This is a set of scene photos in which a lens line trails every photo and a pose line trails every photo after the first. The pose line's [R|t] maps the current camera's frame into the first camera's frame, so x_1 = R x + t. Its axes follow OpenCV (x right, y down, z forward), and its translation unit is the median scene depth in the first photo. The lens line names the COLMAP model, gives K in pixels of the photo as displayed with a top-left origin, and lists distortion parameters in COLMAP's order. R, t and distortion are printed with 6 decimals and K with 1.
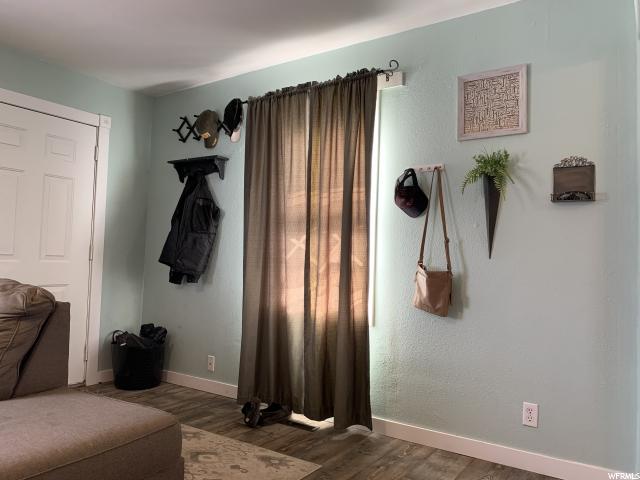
lens RADIAL K [[485.2, 0, 320.0], [0, 485.2, 240.0], [0, 0, 1]] dist [0.041408, -0.057926]
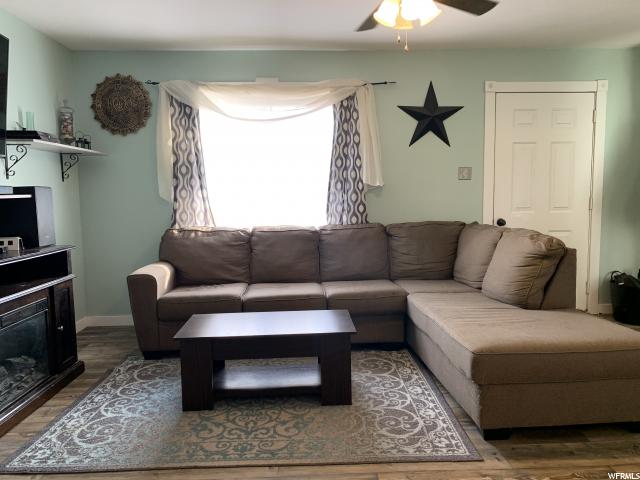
lens RADIAL K [[485.2, 0, 320.0], [0, 485.2, 240.0], [0, 0, 1]] dist [0.041408, -0.057926]
pose [[0.590078, 0.040107, -0.806350, 0.102171], [0.066325, 0.992981, 0.097926, -0.047743], [0.804617, -0.111265, 0.583276, -0.228168]]
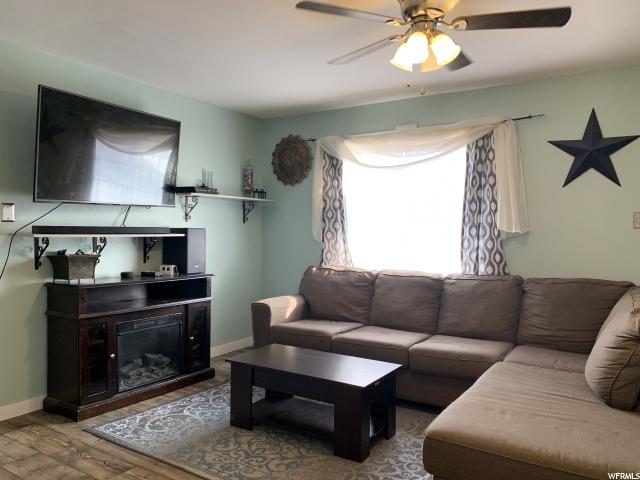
lens RADIAL K [[485.2, 0, 320.0], [0, 485.2, 240.0], [0, 0, 1]] dist [0.041408, -0.057926]
pose [[0.023421, -0.011371, -0.999661, 0.253059], [0.031585, 0.999445, -0.010629, -0.040728], [0.999227, -0.031325, 0.023767, 0.150237]]
